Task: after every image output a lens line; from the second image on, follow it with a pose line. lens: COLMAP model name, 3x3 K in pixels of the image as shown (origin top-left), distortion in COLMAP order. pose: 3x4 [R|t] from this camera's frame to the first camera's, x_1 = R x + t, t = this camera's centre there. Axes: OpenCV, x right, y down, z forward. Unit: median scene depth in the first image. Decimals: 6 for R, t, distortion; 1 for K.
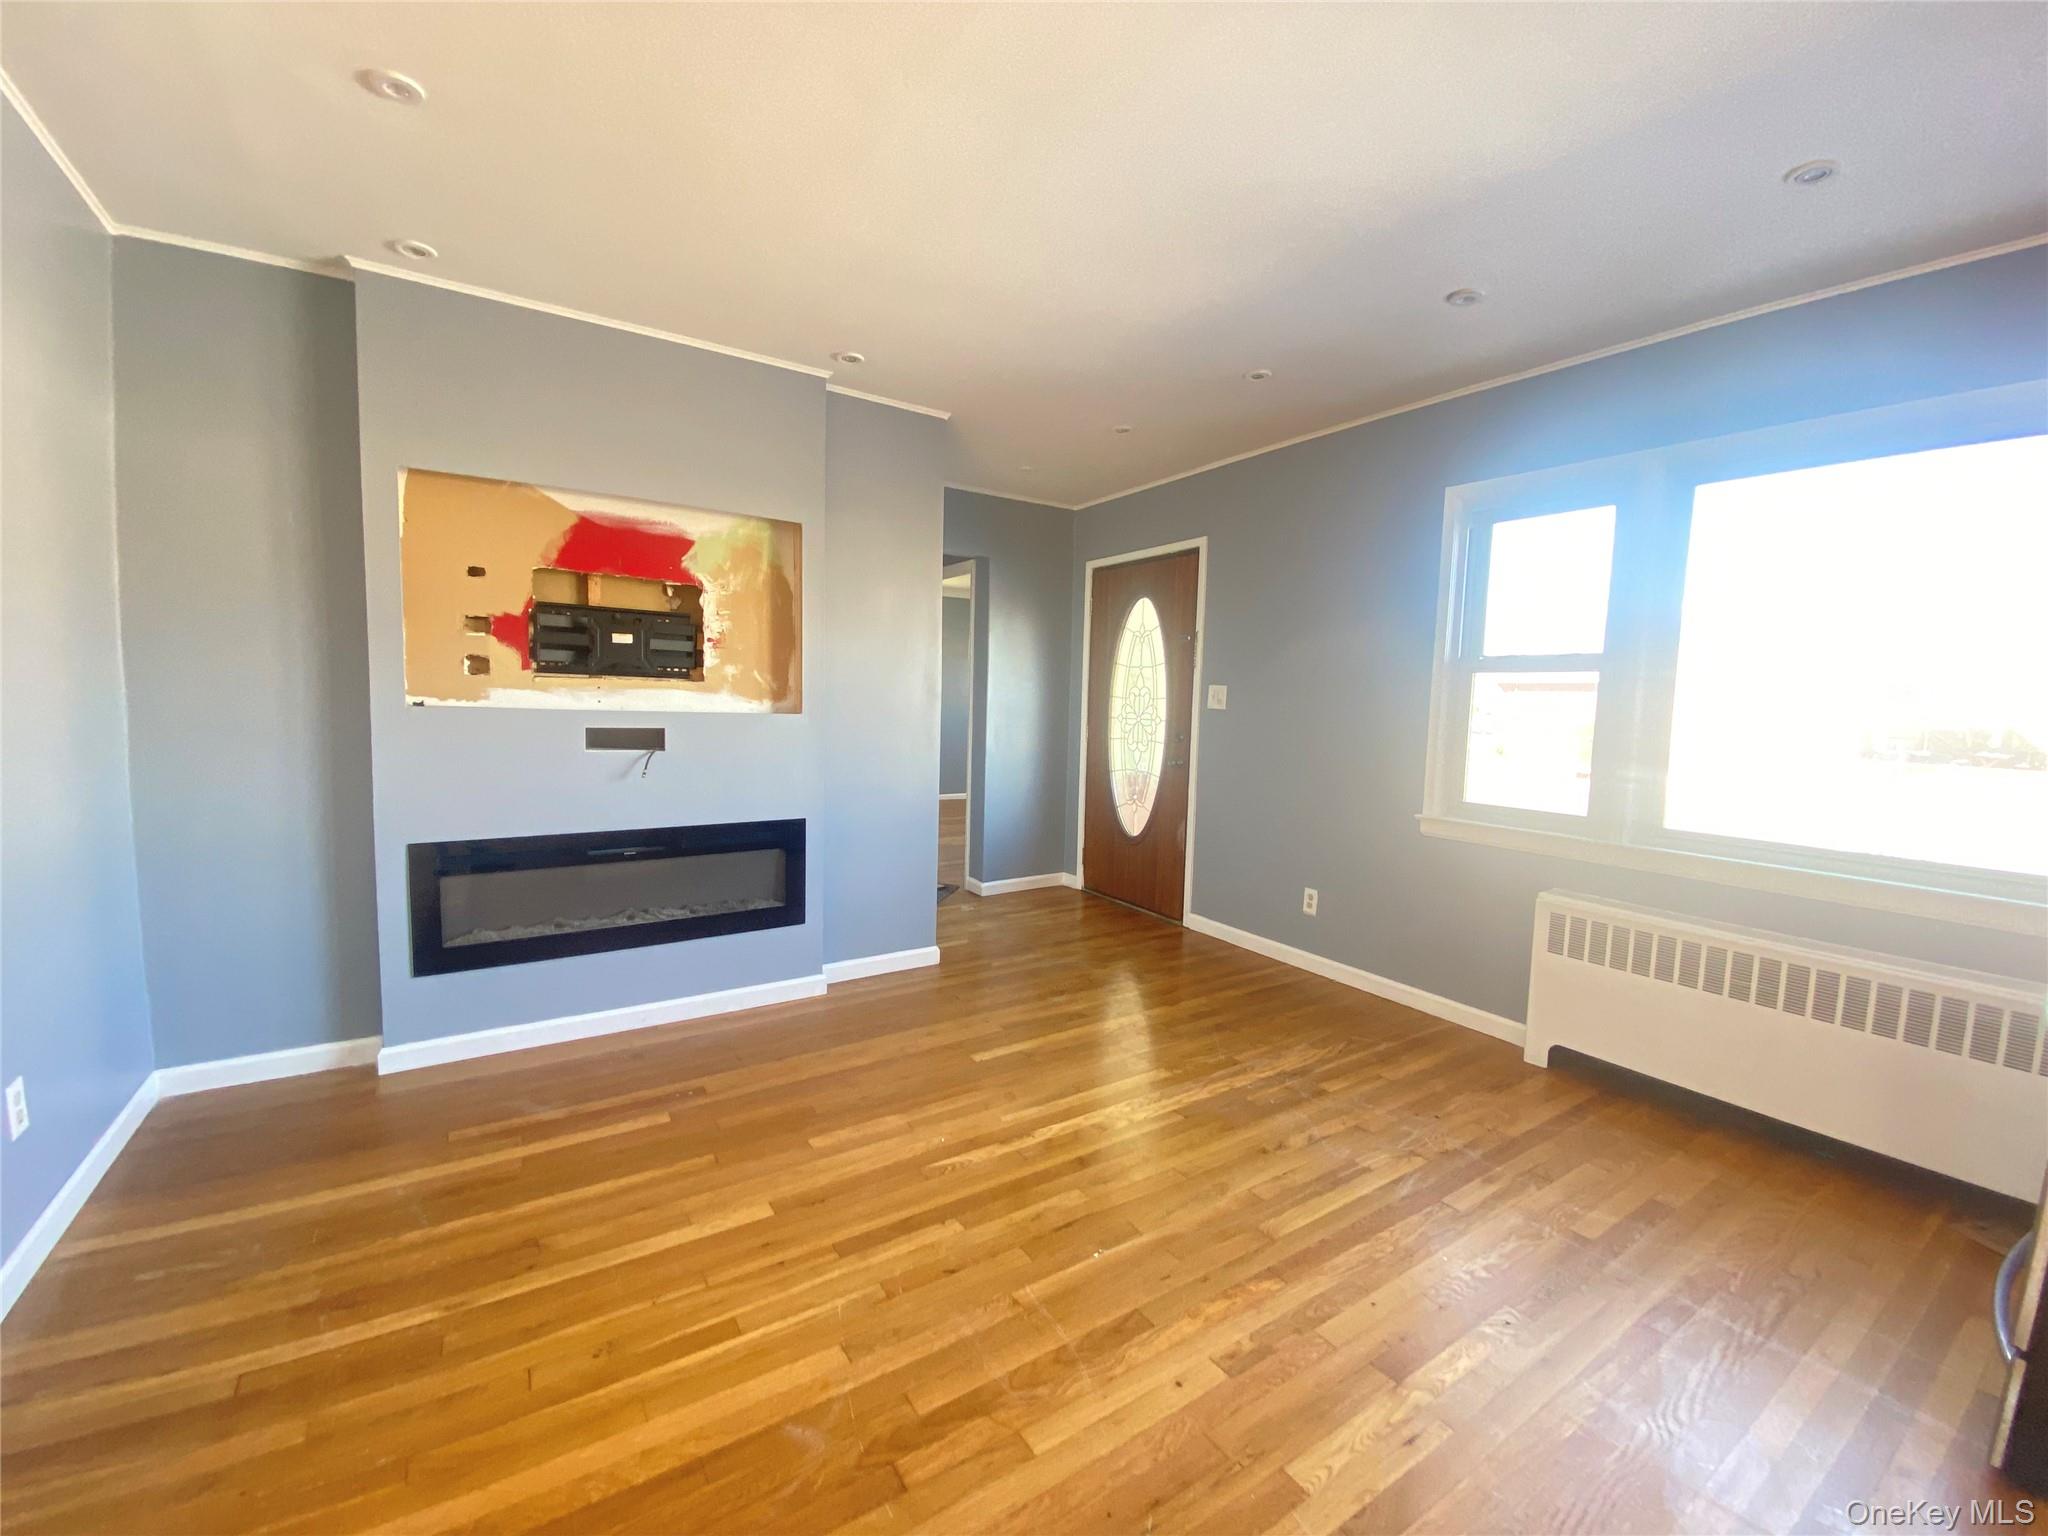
lens RADIAL K [[829.1, 0, 1024.0], [0, 829.1, 768.0], [0, 0, 1]] dist [0.020362, -0.022212]
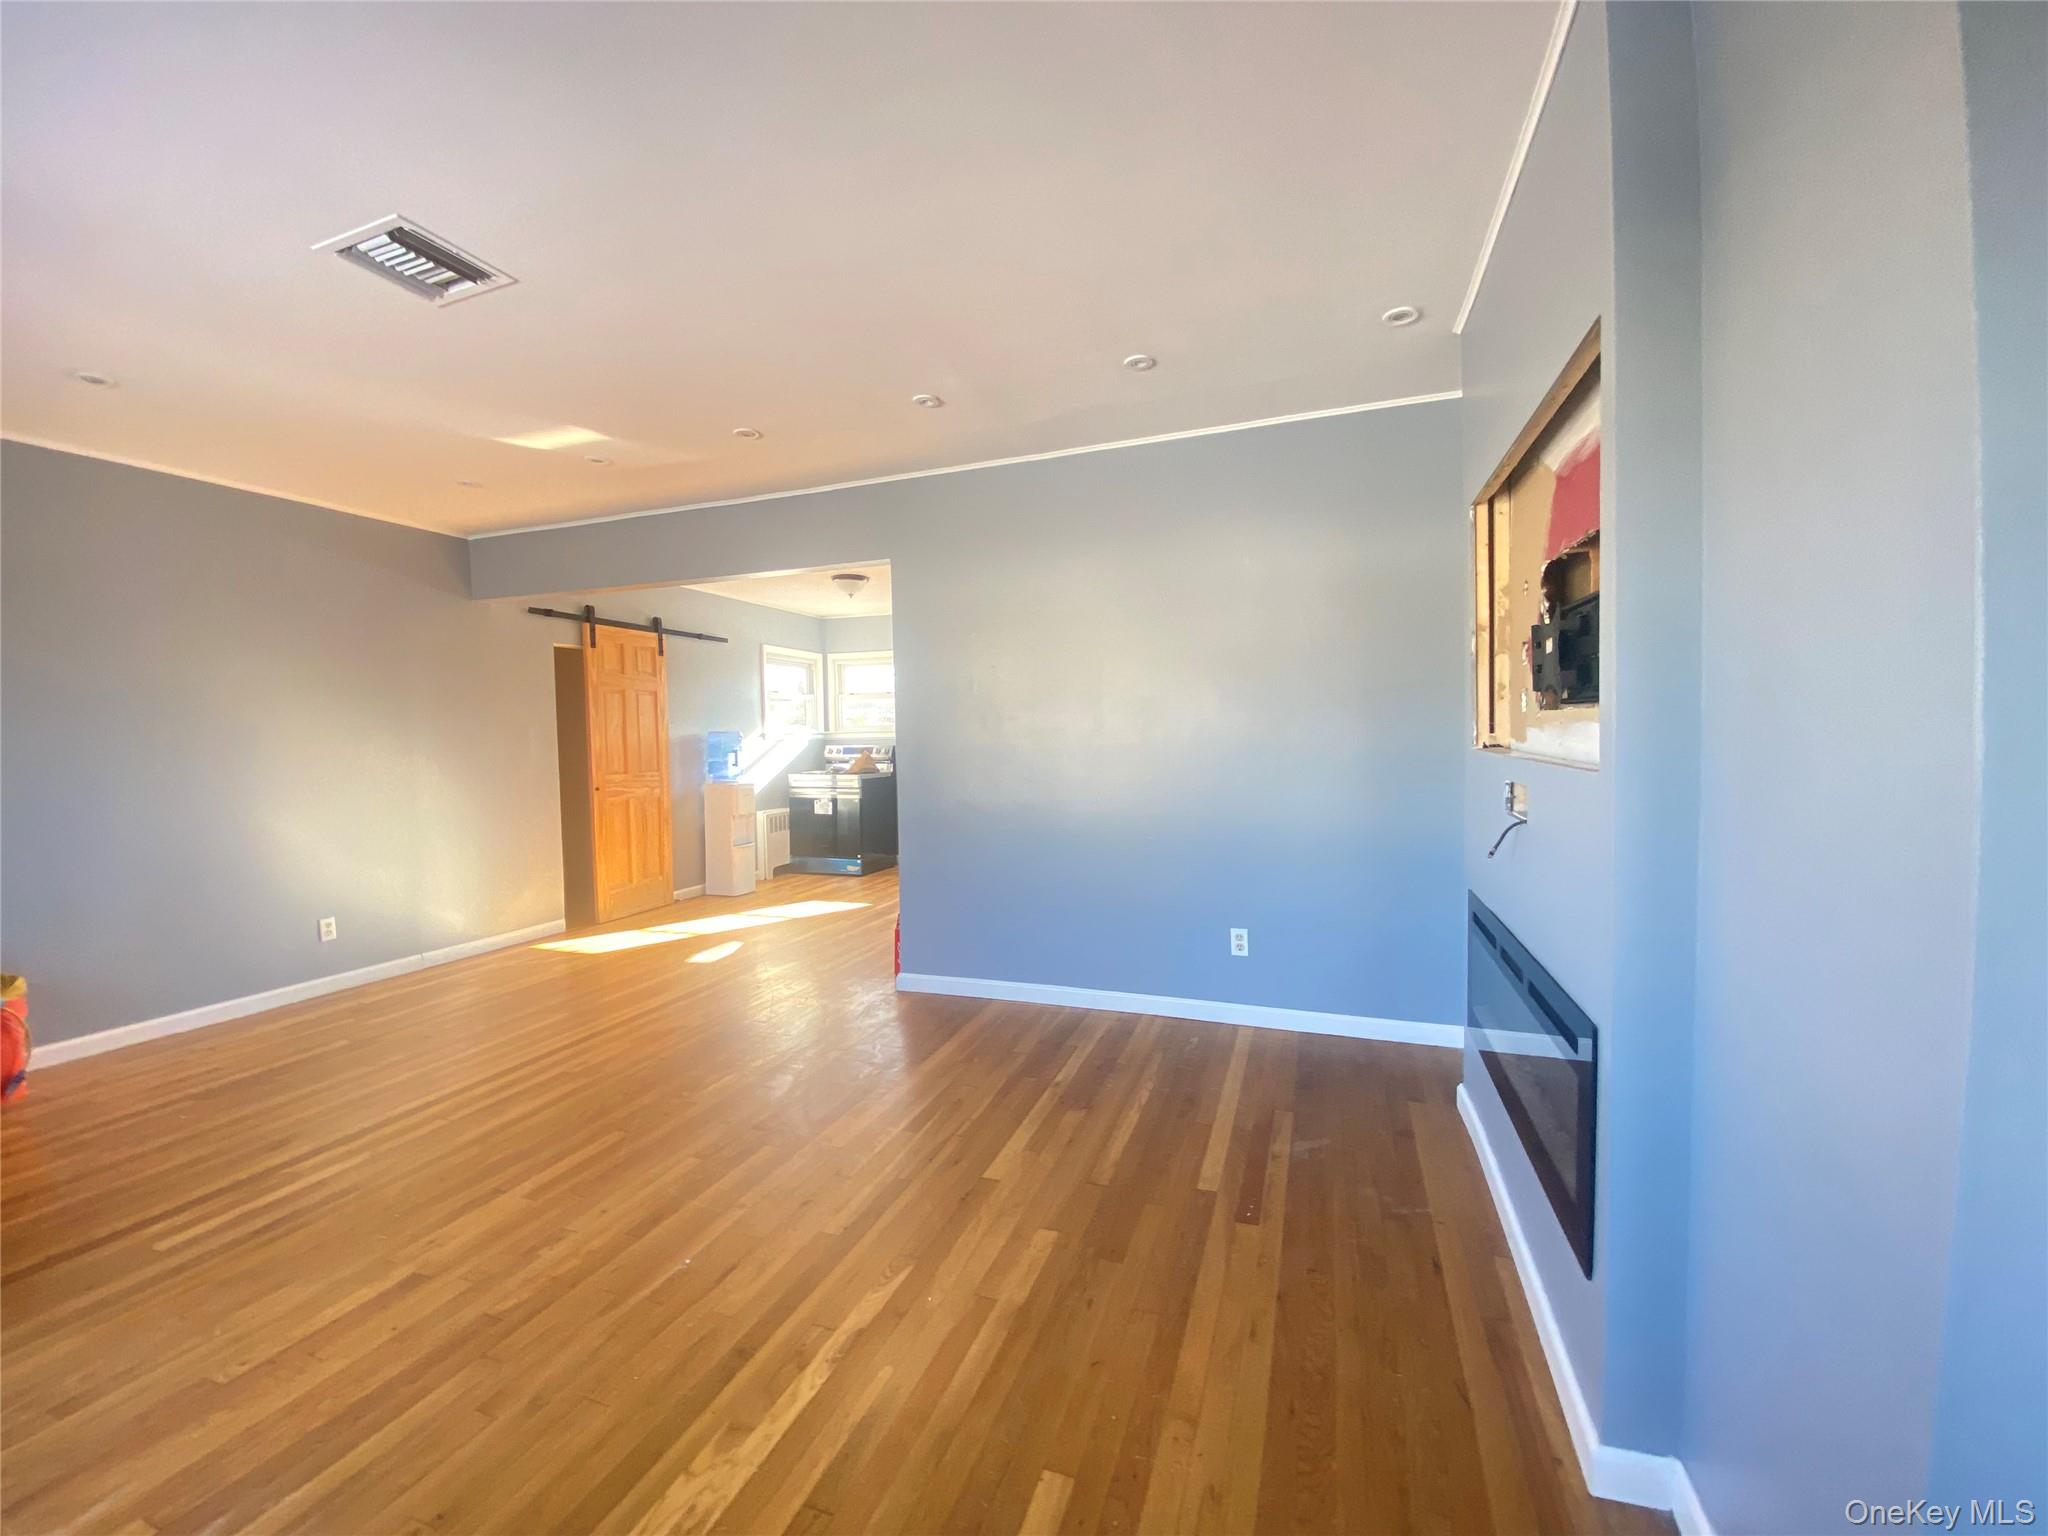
lens RADIAL K [[829.1, 0, 1024.0], [0, 829.1, 768.0], [0, 0, 1]] dist [0.020362, -0.022212]
pose [[-0.802347, 0.012214, -0.596733, 0.255366], [-0.056290, 0.993786, 0.096028, -0.111732], [0.594198, 0.110638, -0.796673, 1.410011]]
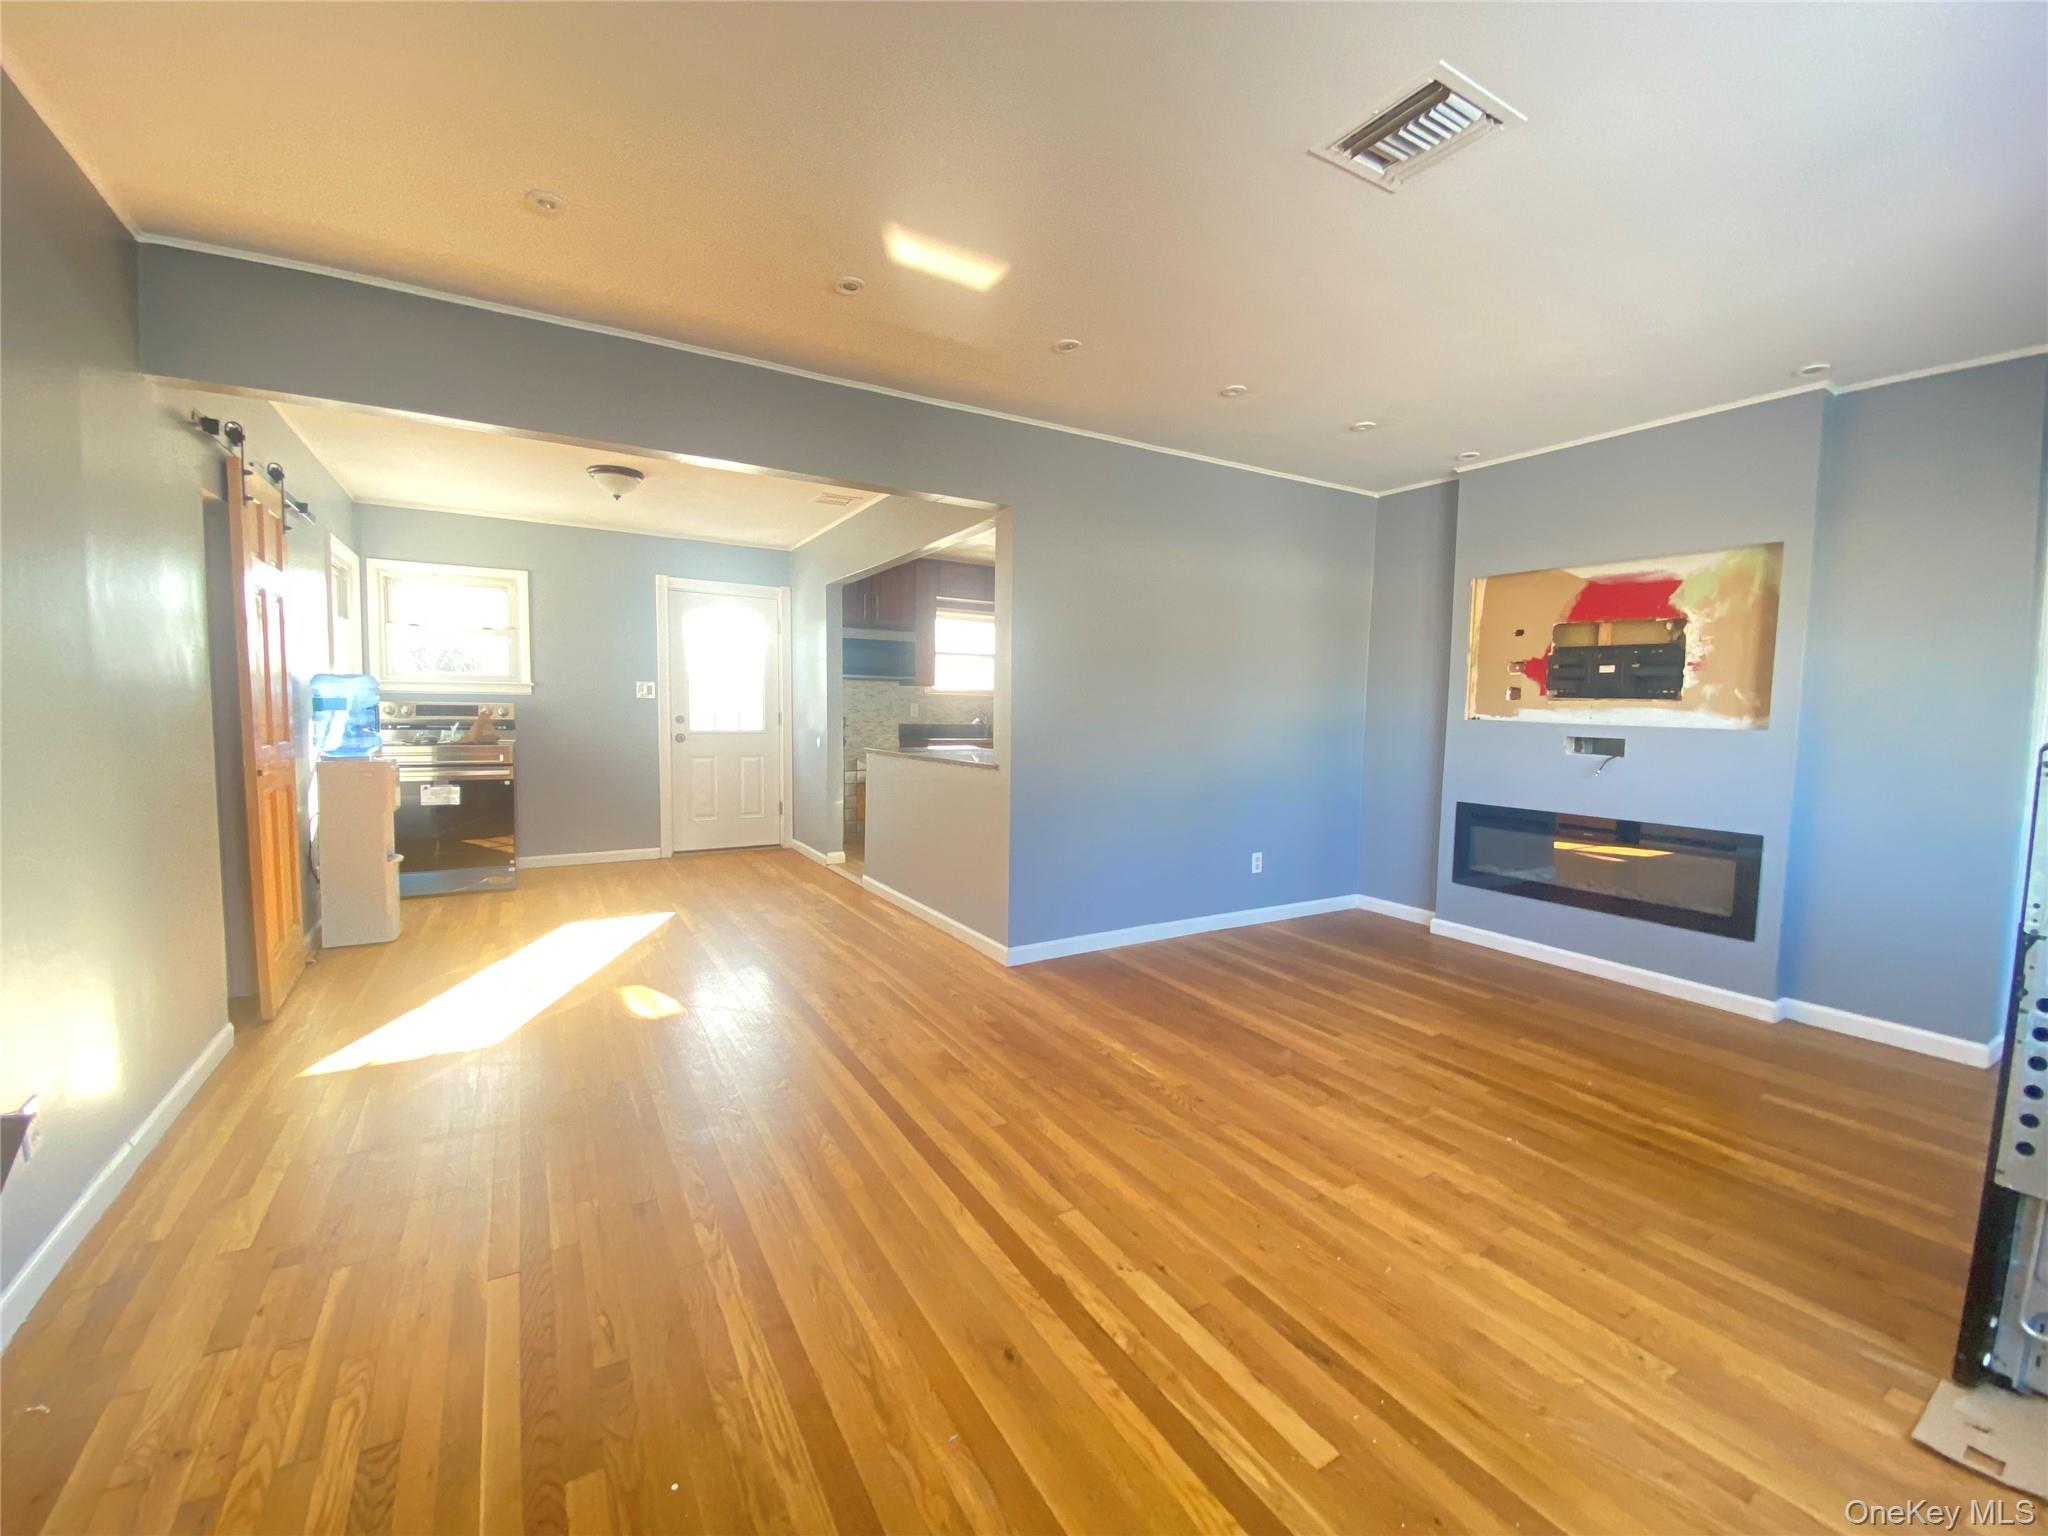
lens RADIAL K [[829.1, 0, 1024.0], [0, 829.1, 768.0], [0, 0, 1]] dist [0.020362, -0.022212]
pose [[-0.040357, 0.049061, -0.997980, 0.935637], [-0.106879, 0.992851, 0.053131, 0.027656], [0.993453, 0.108807, -0.034825, 0.178226]]
